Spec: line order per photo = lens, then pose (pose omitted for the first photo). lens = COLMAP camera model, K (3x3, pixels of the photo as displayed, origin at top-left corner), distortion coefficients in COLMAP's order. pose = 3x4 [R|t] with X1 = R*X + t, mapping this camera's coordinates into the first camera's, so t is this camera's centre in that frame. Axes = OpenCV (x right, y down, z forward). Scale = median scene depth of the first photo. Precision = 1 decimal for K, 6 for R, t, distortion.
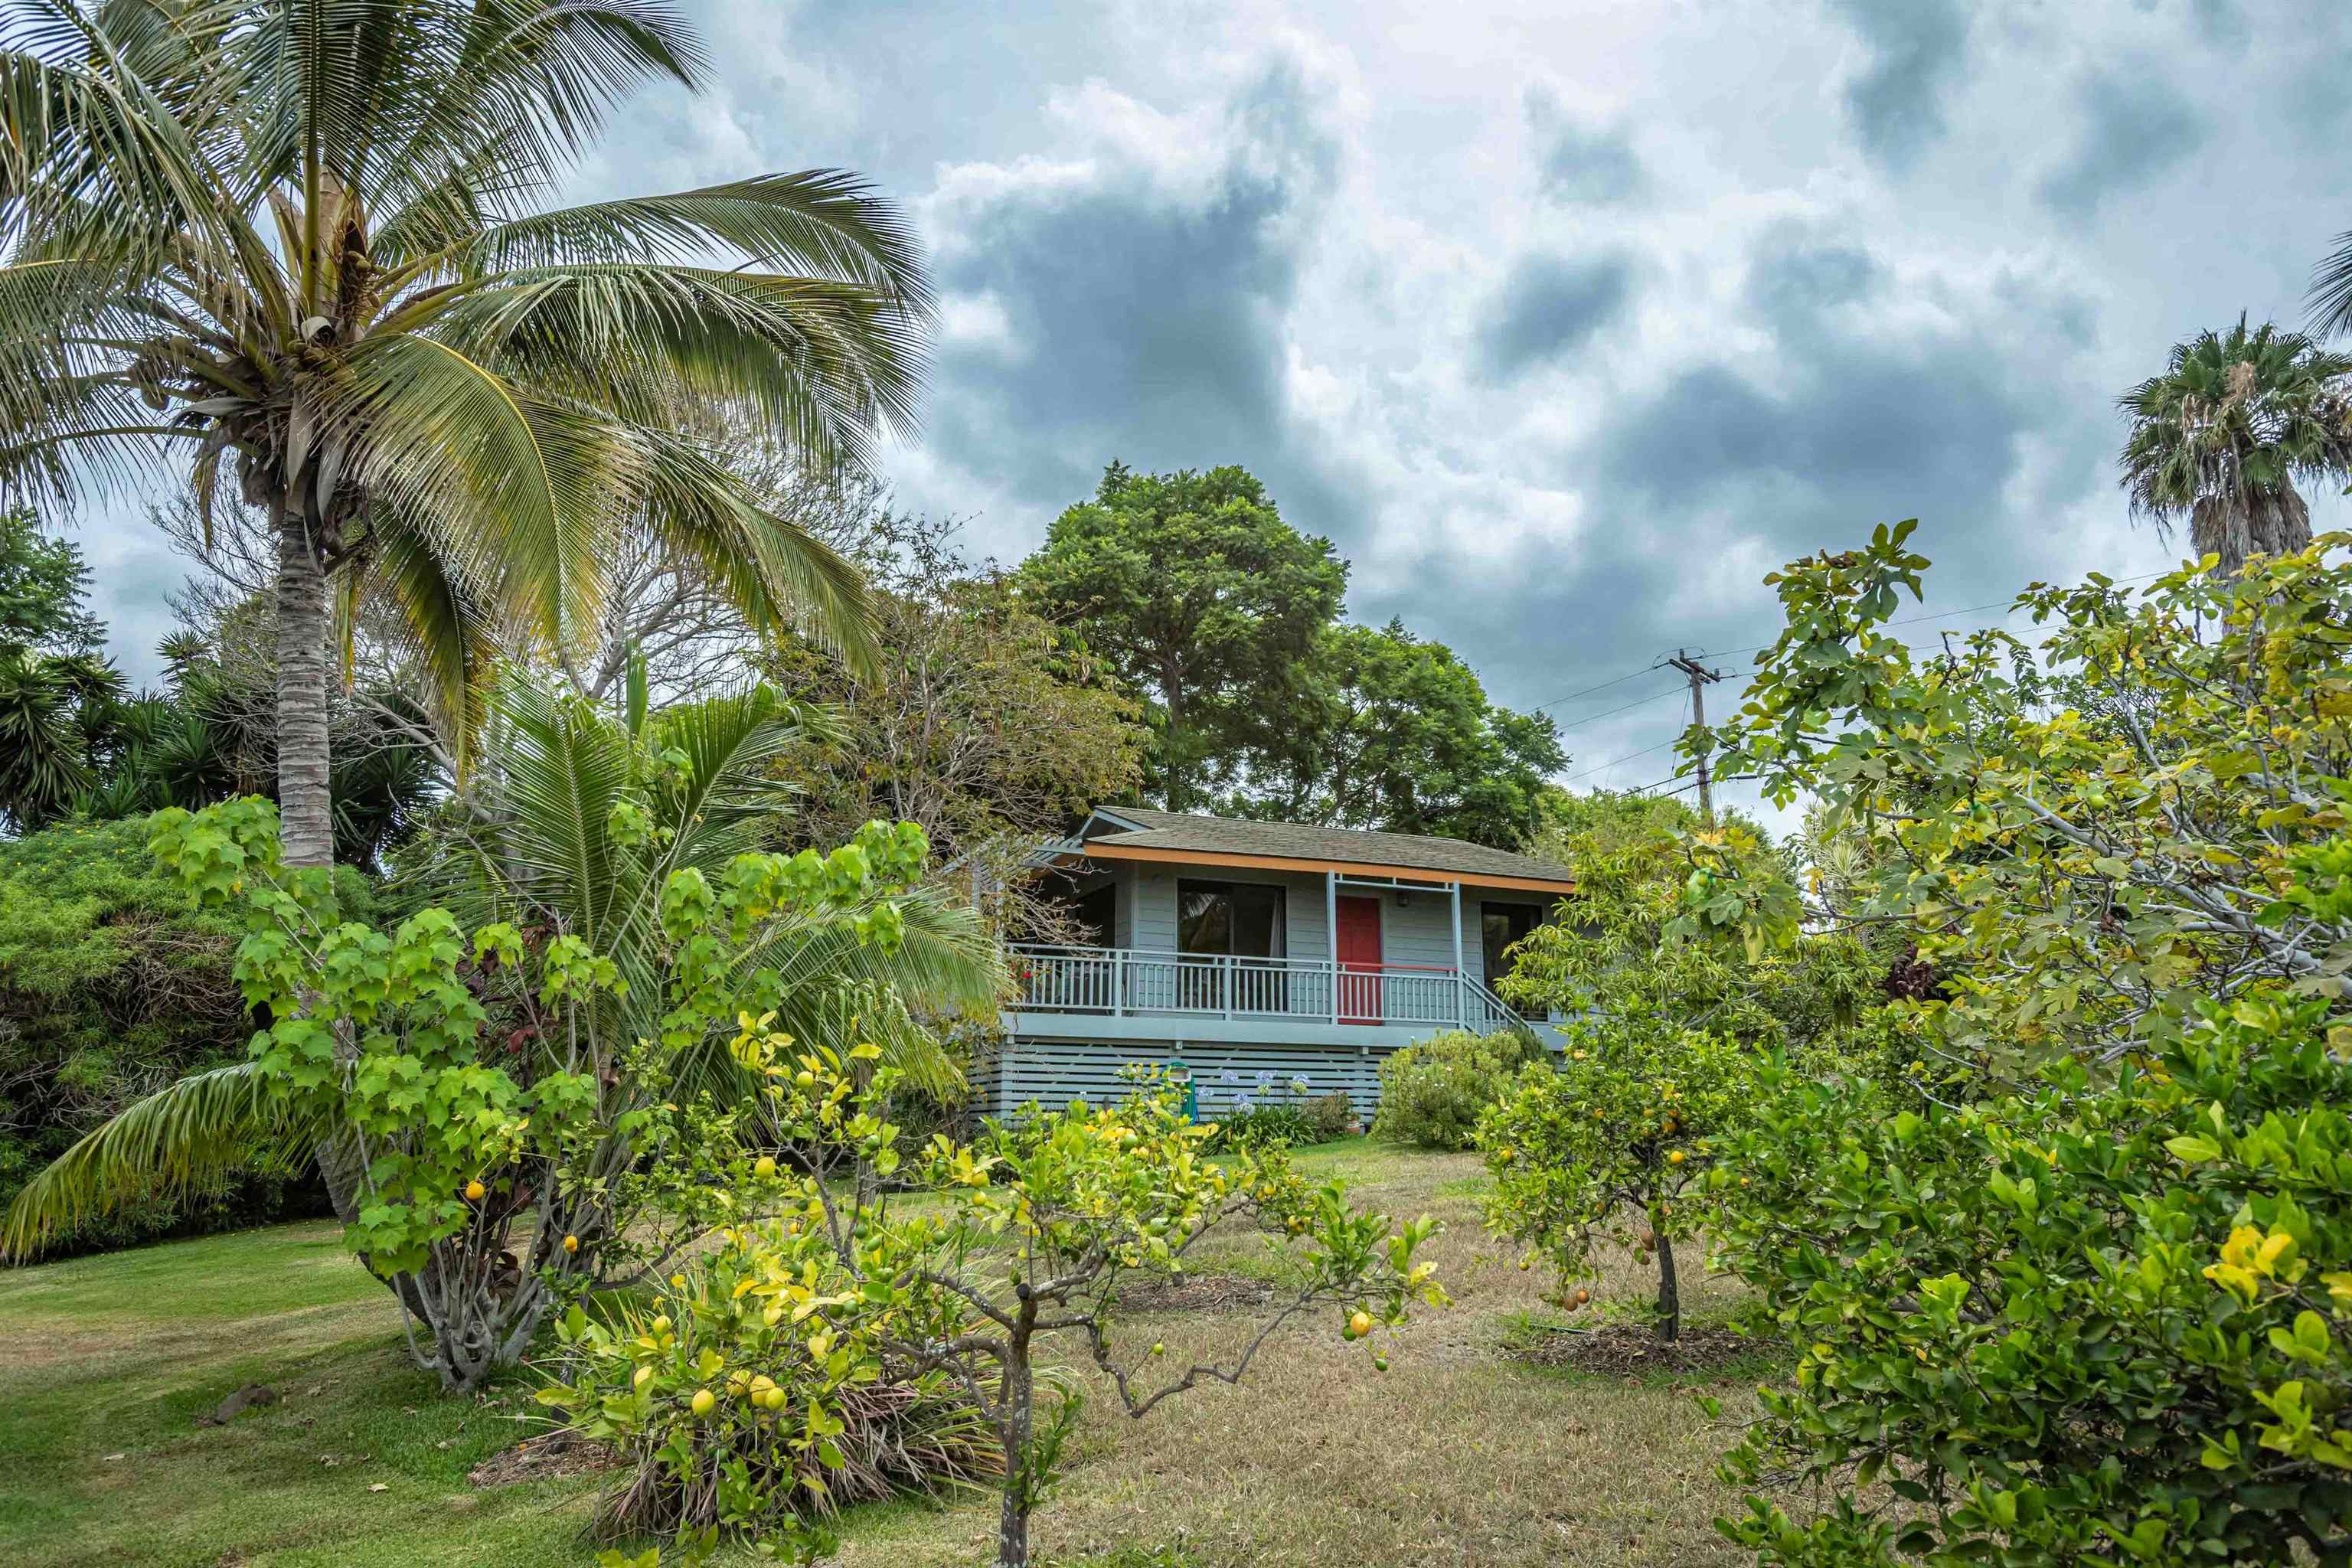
lens RADIAL K [[1561.5, 0, 1176.0], [0, 1561.5, 784.0], [0, 0, 1]] dist [0.006620, 0.001917]
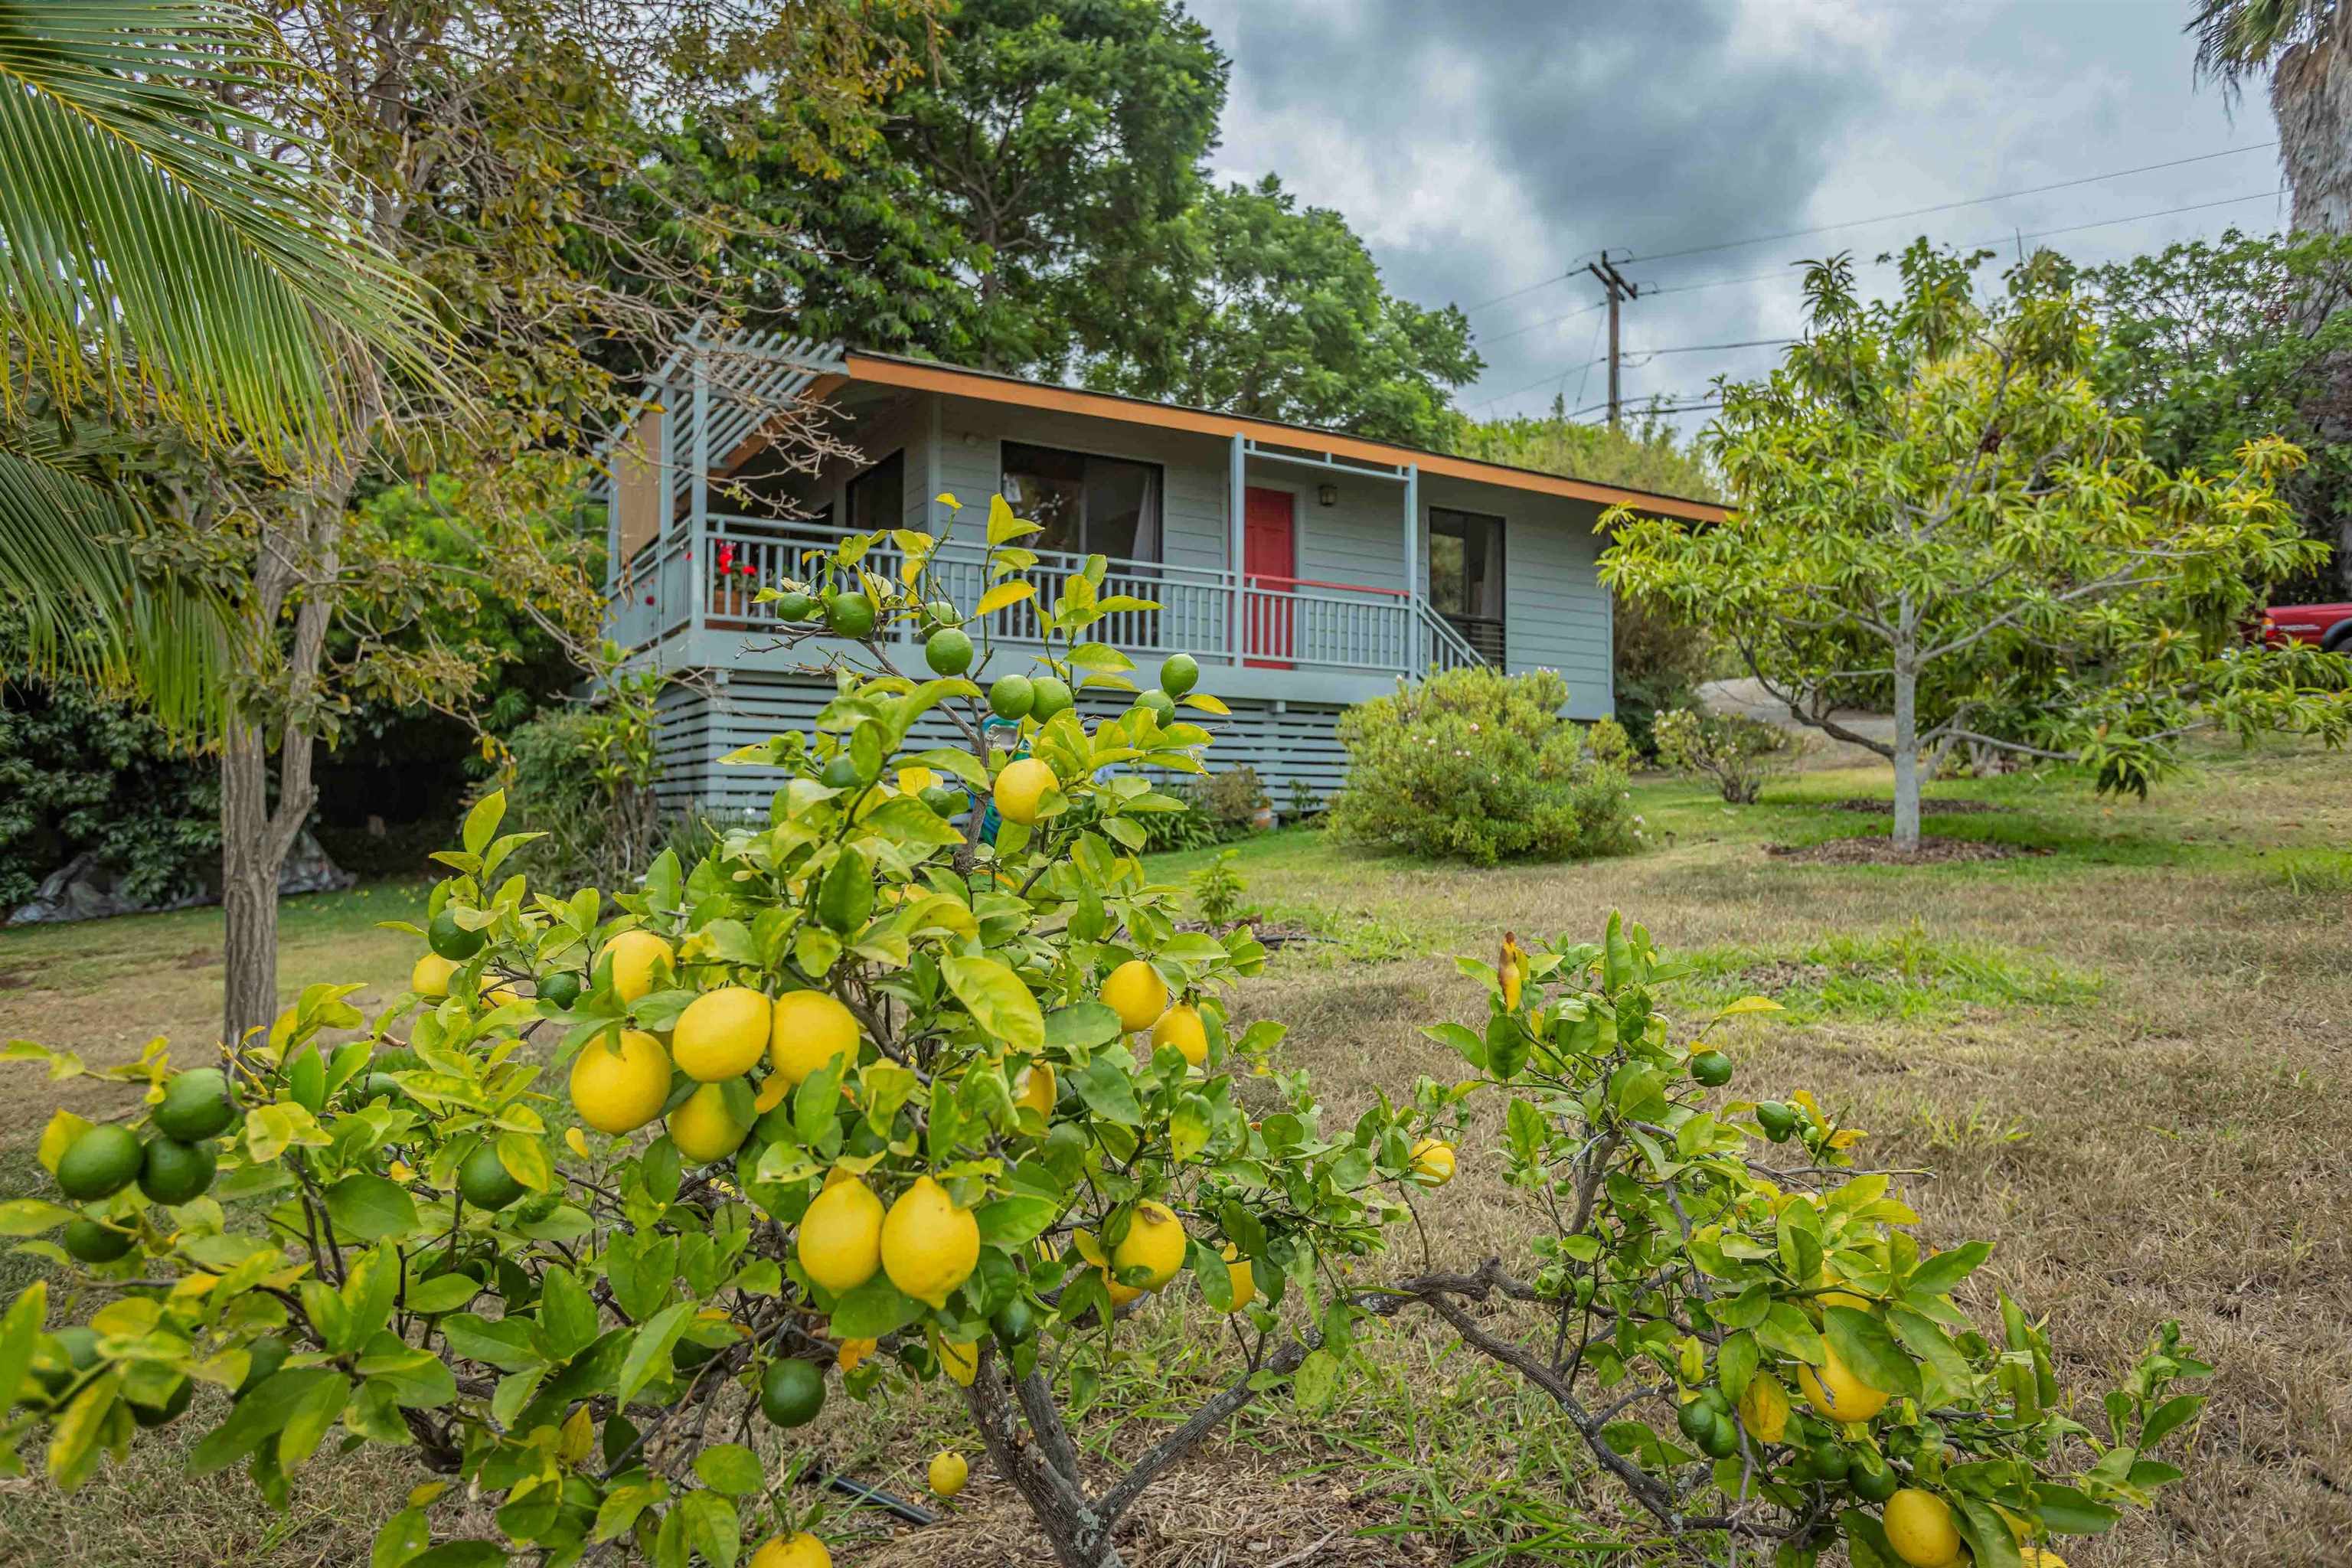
lens RADIAL K [[1469.8, 0, 1176.0], [0, 1469.8, 784.0], [0, 0, 1]] dist [0.003179, 0.001547]
pose [[0.990499, 0.007967, 0.137291, -0.009876], [-0.035245, 0.979683, 0.197433, 0.079712], [-0.132929, -0.200396, 0.970655, 0.384570]]
